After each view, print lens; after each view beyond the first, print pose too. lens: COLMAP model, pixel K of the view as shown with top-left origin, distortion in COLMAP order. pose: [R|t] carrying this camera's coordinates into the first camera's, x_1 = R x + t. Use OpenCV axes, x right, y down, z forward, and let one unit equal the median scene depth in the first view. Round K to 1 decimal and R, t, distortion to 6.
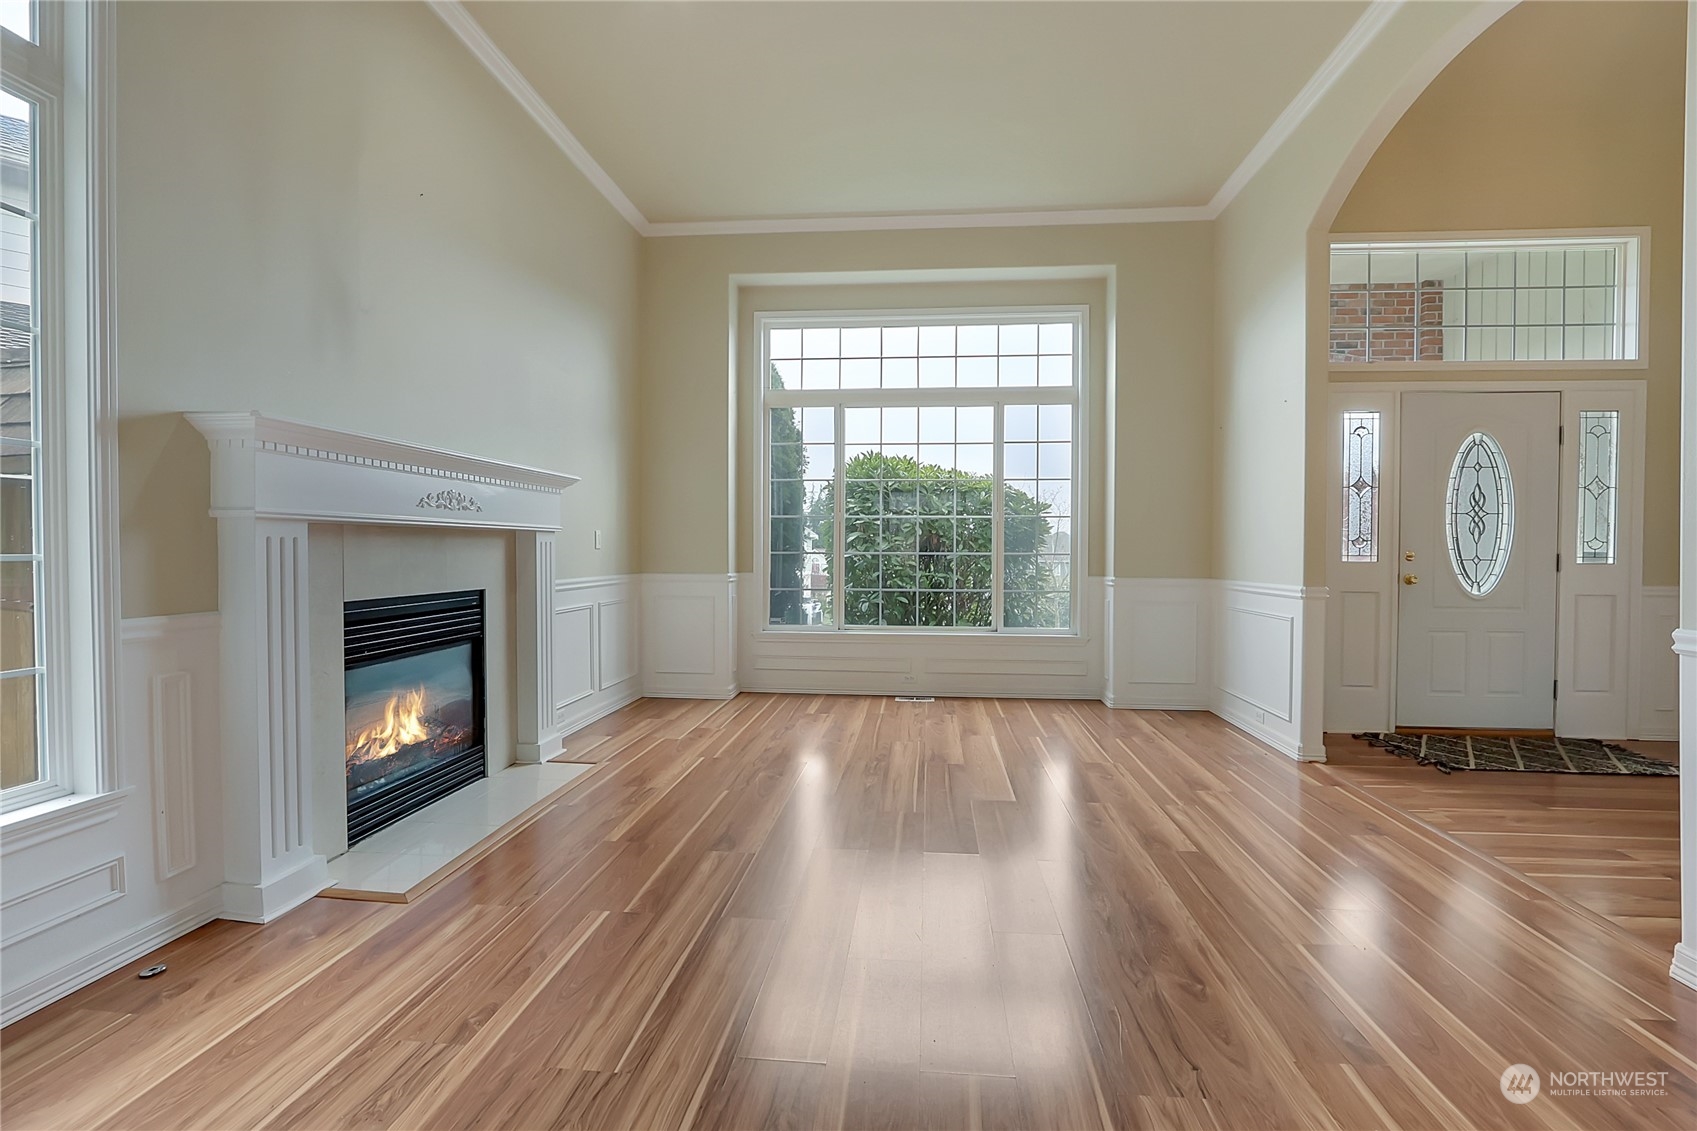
lens RADIAL K [[783.4, 0, 851.9], [0, 783.4, 557.9], [0, 0, 1]] dist [-0.018011, 0.001480]
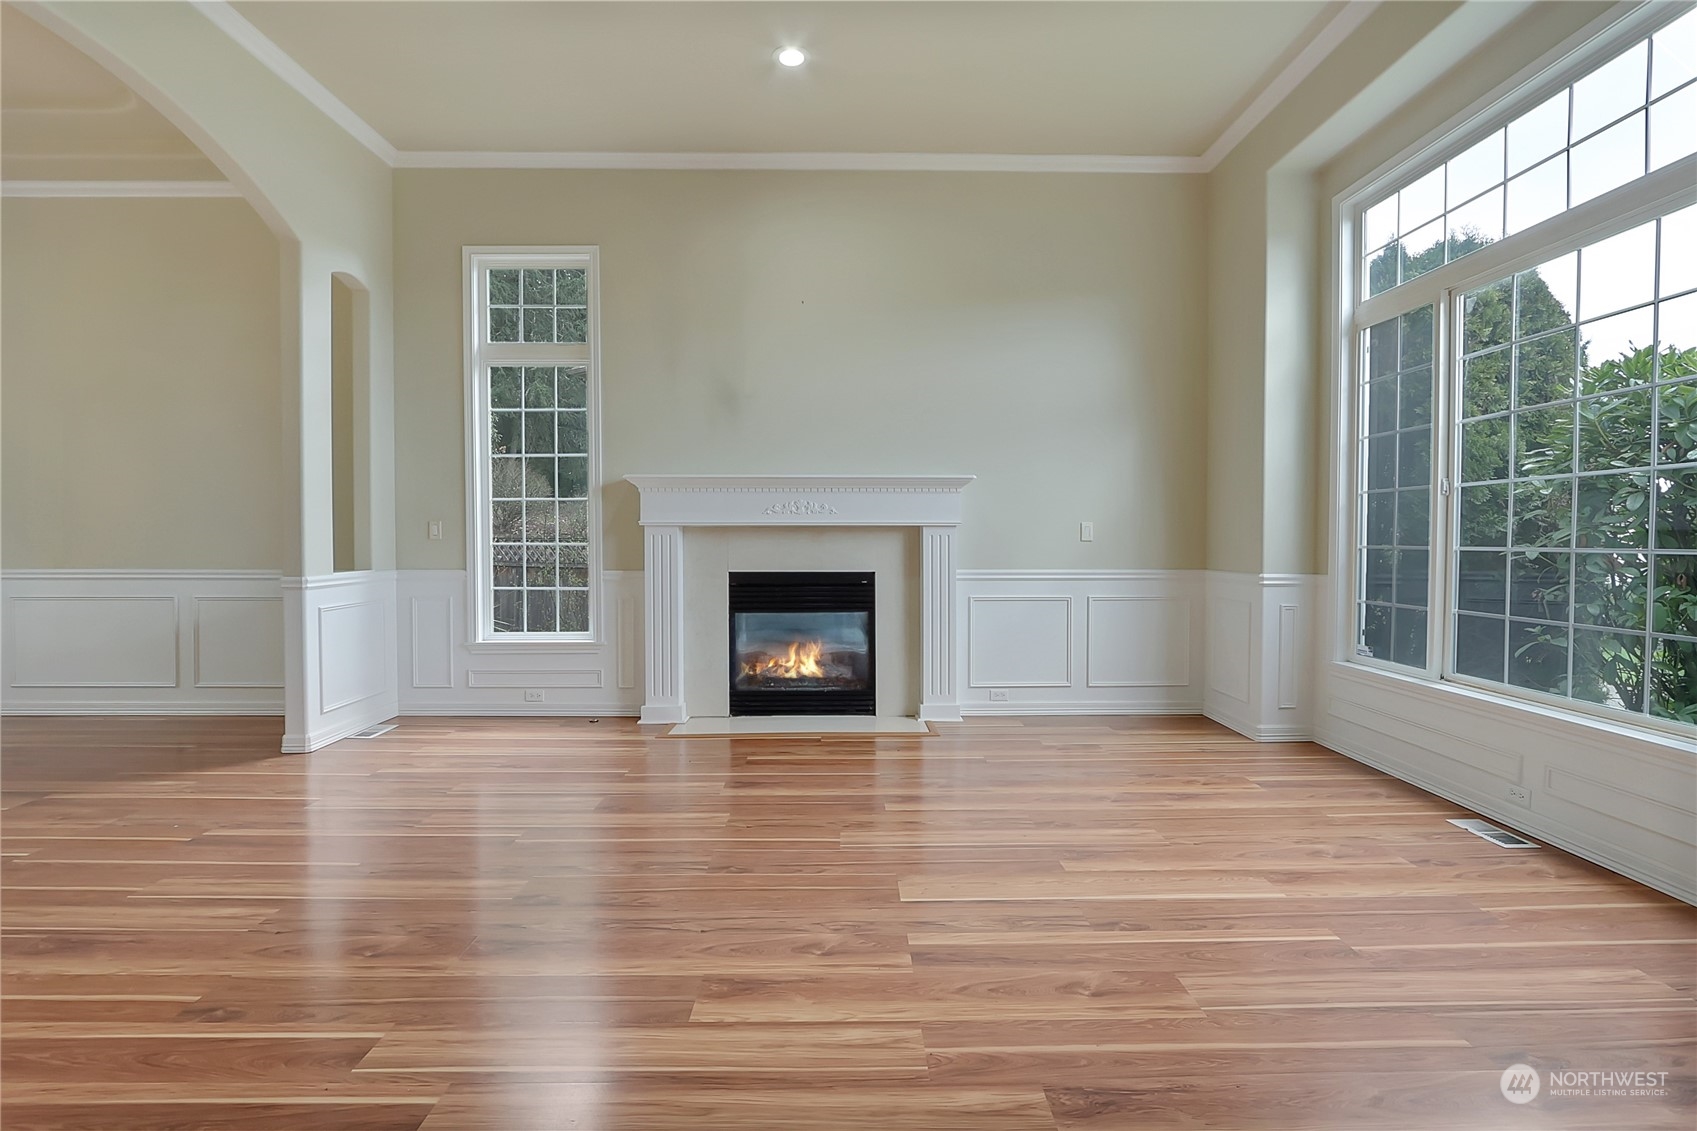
lens RADIAL K [[783.4, 0, 851.9], [0, 783.4, 557.9], [0, 0, 1]] dist [-0.018011, 0.001480]
pose [[0.110369, 0.017982, -0.993728, 0.849530], [-0.011714, 0.999790, 0.016791, -0.004789], [0.993822, 0.009788, 0.110557, 0.837922]]
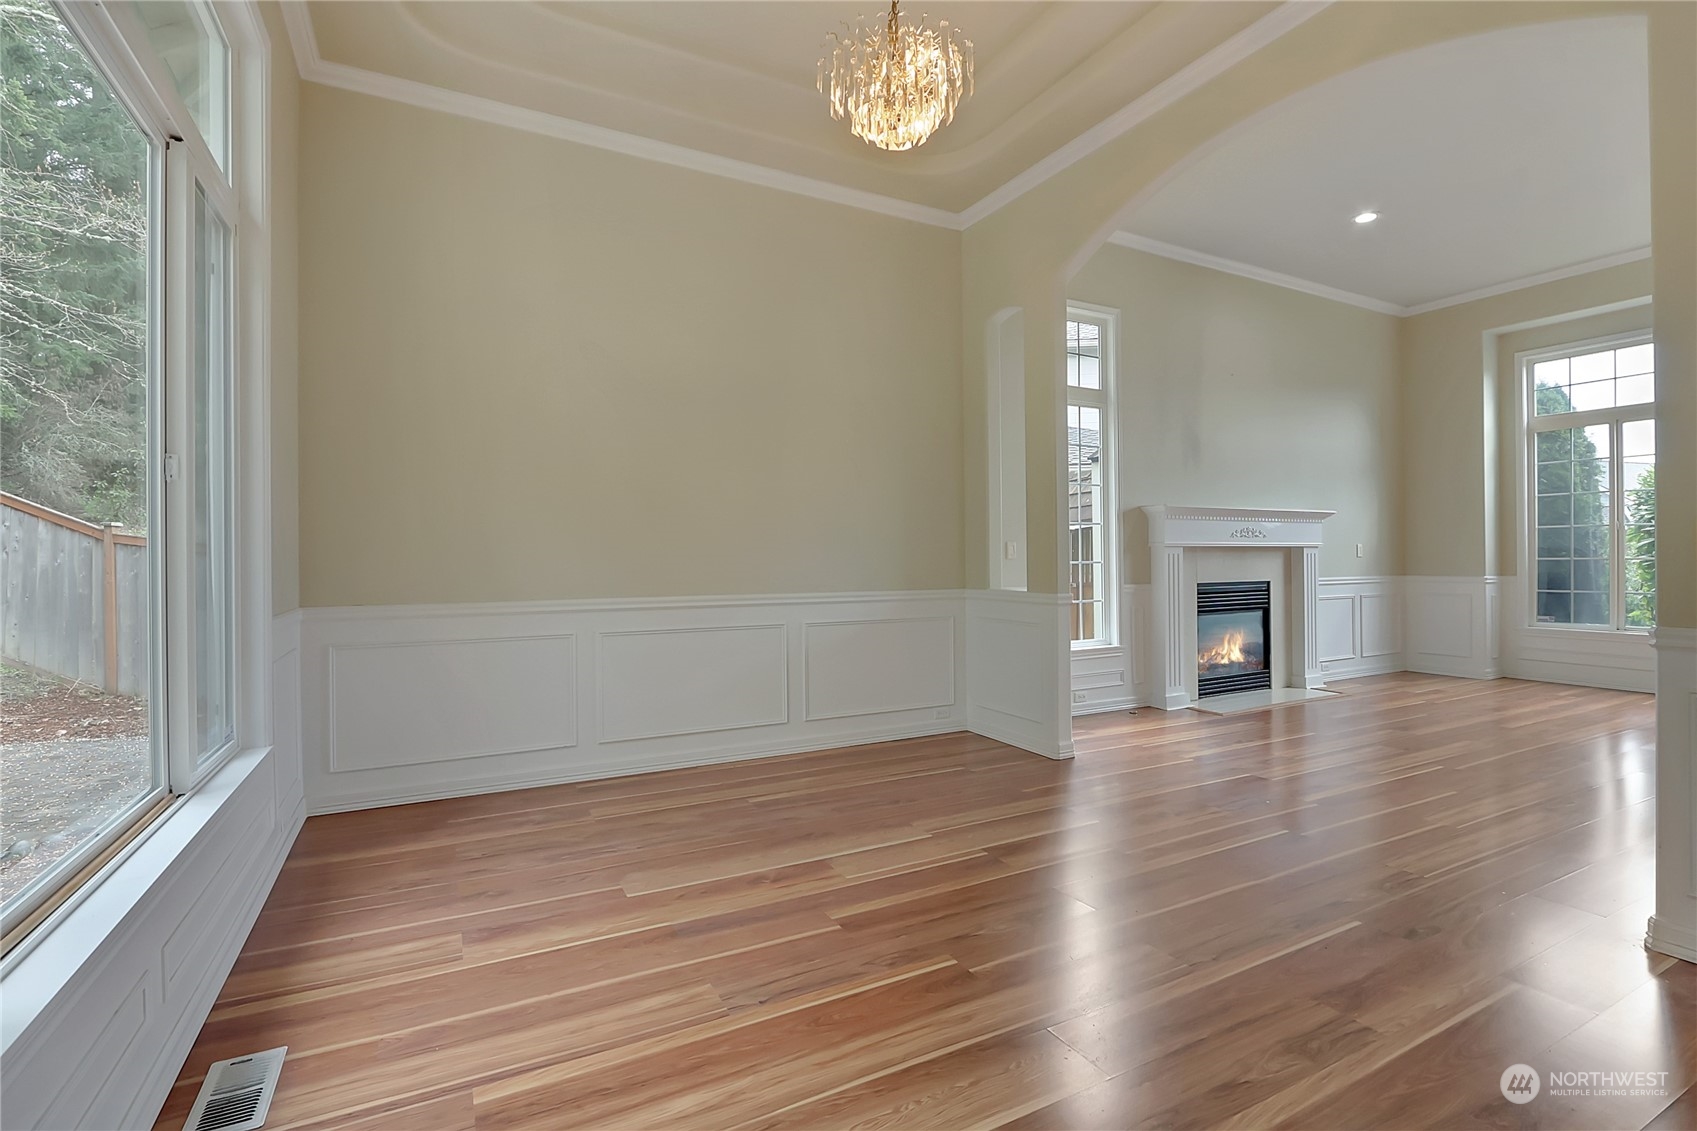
lens RADIAL K [[783.4, 0, 851.9], [0, 783.4, 557.9], [0, 0, 1]] dist [-0.018011, 0.001480]
pose [[0.550043, -0.009842, -0.835078, 0.484610], [-0.000347, 0.999928, -0.012013, 0.010275], [0.835136, 0.006898, 0.550000, -0.764737]]
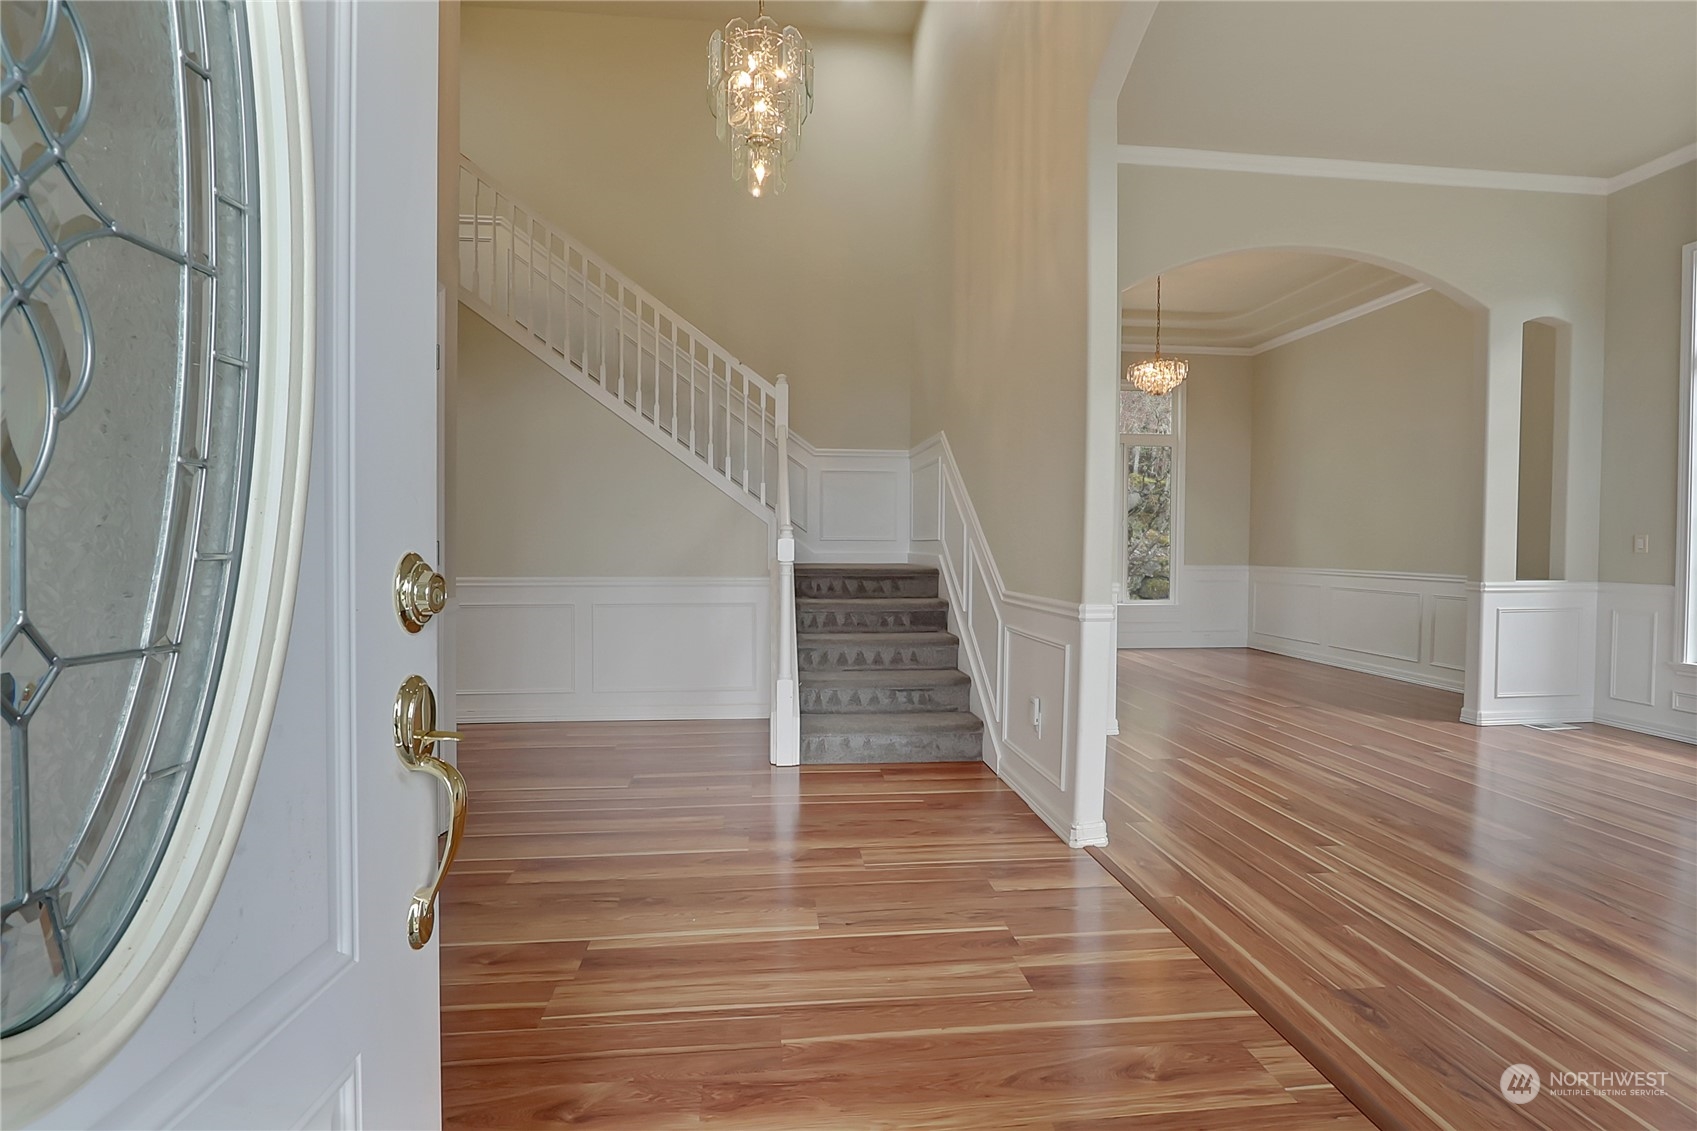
lens RADIAL K [[783.4, 0, 851.9], [0, 783.4, 557.9], [0, 0, 1]] dist [-0.018011, 0.001480]
pose [[-0.978947, -0.008913, -0.203920, 1.021007], [-0.015143, 0.999464, 0.029011, -0.015192], [0.203552, 0.031489, -0.978558, 1.285732]]
